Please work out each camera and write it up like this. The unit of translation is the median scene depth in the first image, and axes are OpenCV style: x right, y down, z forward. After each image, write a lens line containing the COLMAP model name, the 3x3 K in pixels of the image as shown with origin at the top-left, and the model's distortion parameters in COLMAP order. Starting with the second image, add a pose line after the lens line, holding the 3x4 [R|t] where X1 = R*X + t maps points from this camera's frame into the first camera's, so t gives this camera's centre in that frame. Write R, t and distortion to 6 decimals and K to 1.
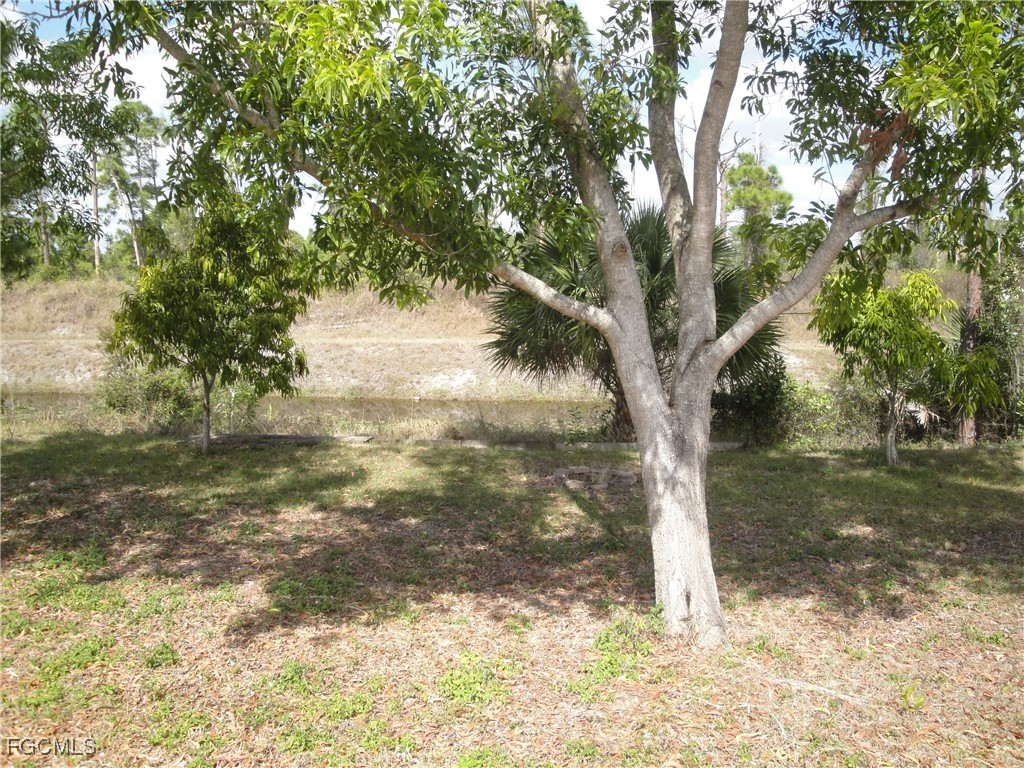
lens RADIAL K [[862.9, 0, 512.3], [0, 862.9, 384.6], [0, 0, 1]] dist [-0.059061, -0.000949]
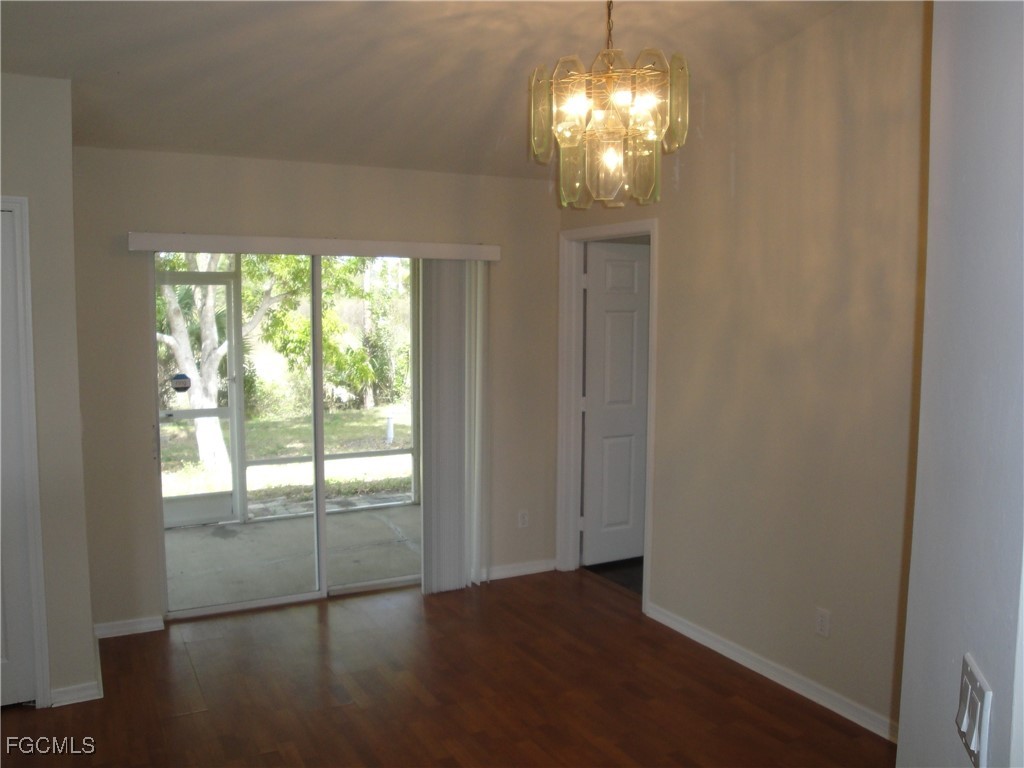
lens RADIAL K [[862.9, 0, 512.3], [0, 862.9, 389.2], [0, 0, 1]] dist [-0.059061, -0.000949]
pose [[0.831323, -0.055202, 0.553042, -0.257859], [0.065393, 0.997859, 0.001303, 0.071578], [-0.551930, 0.035082, 0.833152, -0.903491]]
